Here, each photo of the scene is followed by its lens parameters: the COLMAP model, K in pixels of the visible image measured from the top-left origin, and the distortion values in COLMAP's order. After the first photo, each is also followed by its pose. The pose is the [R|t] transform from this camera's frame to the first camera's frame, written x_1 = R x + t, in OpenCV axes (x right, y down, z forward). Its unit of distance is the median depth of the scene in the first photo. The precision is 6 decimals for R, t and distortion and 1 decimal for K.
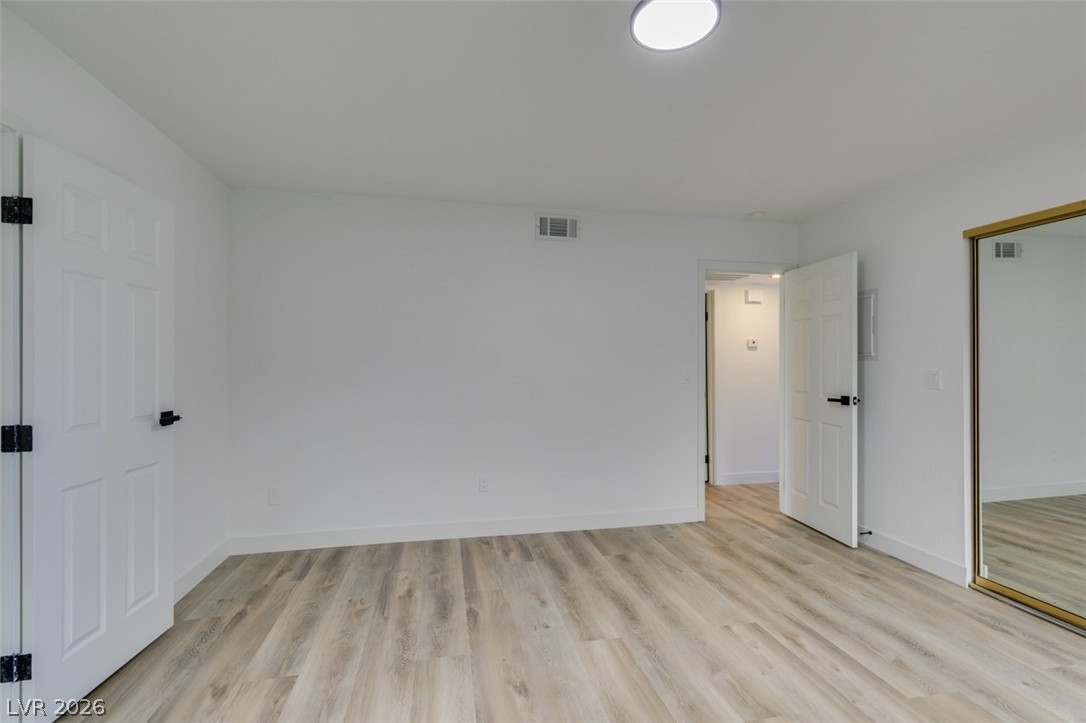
lens RADIAL K [[483.0, 0, 541.2], [0, 483.0, 363.6], [0, 0, 1]] dist [0.007409, -0.000192]
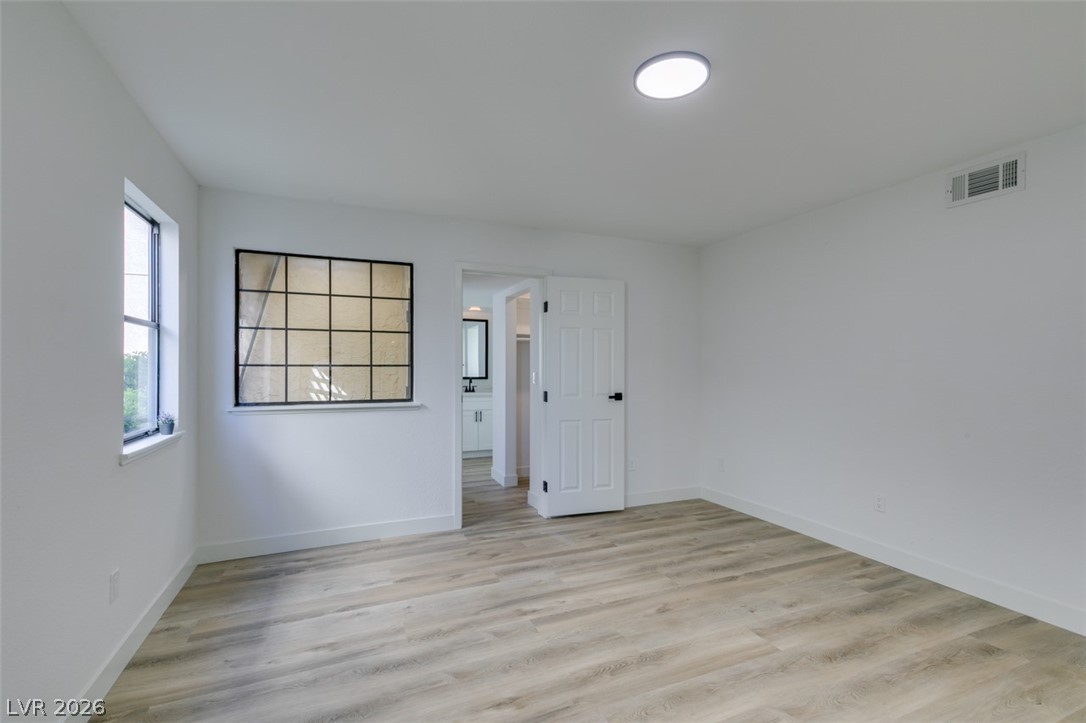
lens RADIAL K [[483.0, 0, 549.2], [0, 483.0, 368.2], [0, 0, 1]] dist [0.007409, -0.000192]
pose [[0.222781, 0.001653, -0.974867, 0.804516], [-0.004033, 0.999992, 0.000774, 0.002179], [0.974860, 0.003759, 0.222786, 0.264513]]
